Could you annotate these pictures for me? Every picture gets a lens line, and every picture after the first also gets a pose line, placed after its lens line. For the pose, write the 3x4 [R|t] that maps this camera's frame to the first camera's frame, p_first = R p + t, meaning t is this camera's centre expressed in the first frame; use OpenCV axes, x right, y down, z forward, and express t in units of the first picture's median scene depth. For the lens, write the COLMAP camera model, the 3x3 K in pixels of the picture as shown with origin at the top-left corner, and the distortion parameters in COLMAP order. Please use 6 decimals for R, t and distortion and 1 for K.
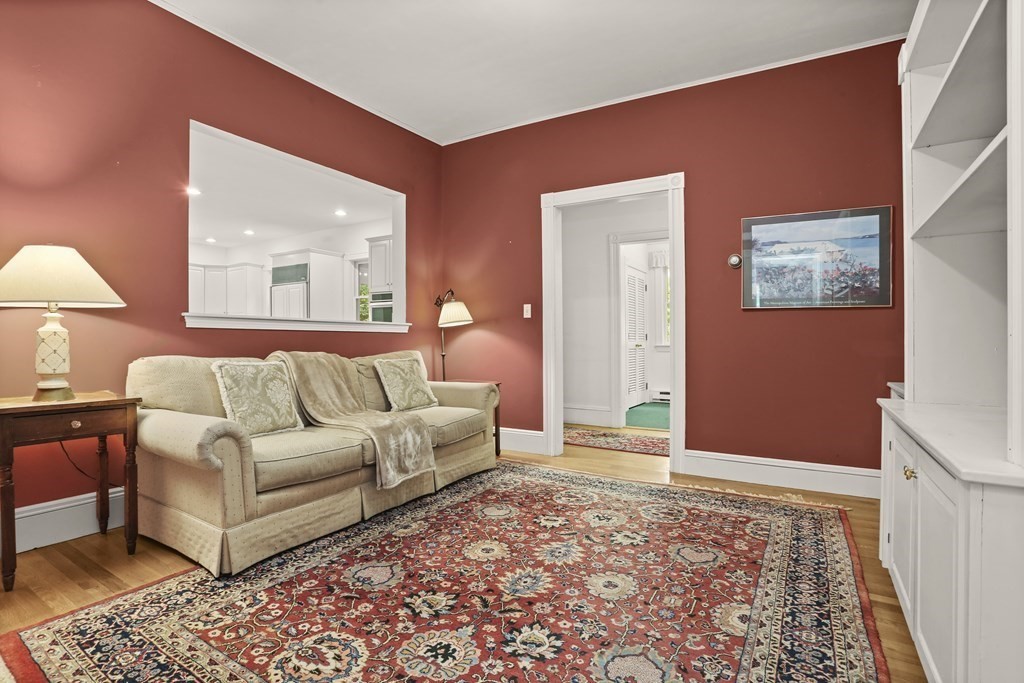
lens RADIAL K [[488.1, 0, 504.0], [0, 488.1, 339.9], [0, 0, 1]] dist [-0.012027, 0.002065]
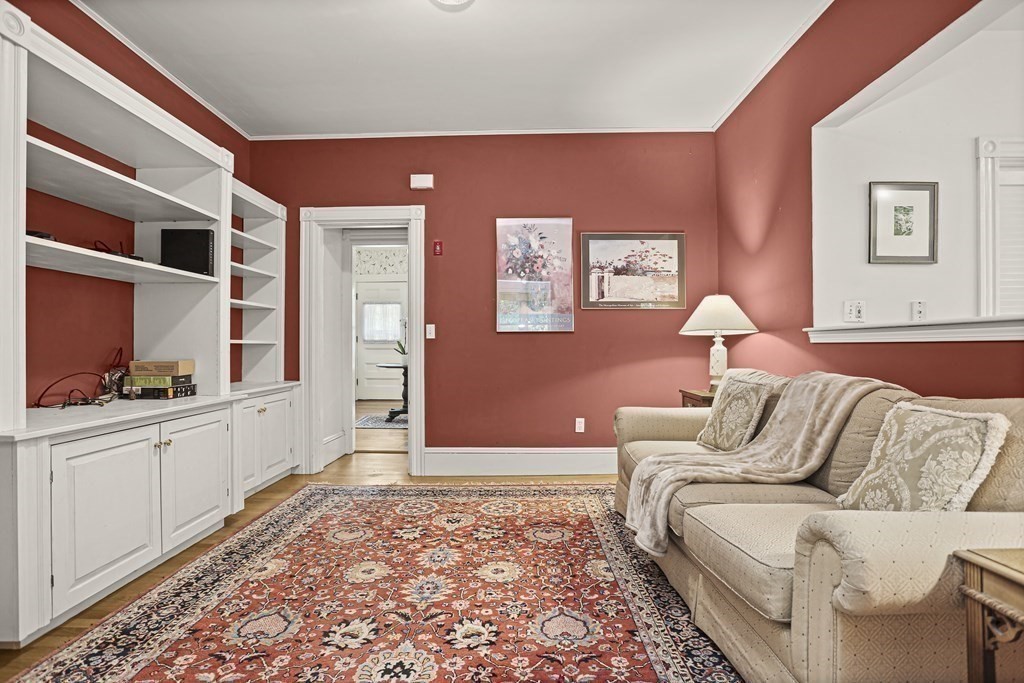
lens RADIAL K [[488.1, 0, 502.1], [0, 488.1, 350.7], [0, 0, 1]] dist [-0.012027, 0.002065]
pose [[-0.855915, -0.003067, -0.517108, 0.502354], [-0.001443, 0.999993, -0.003543, -0.008085], [0.517115, -0.002286, -0.855913, 1.983827]]
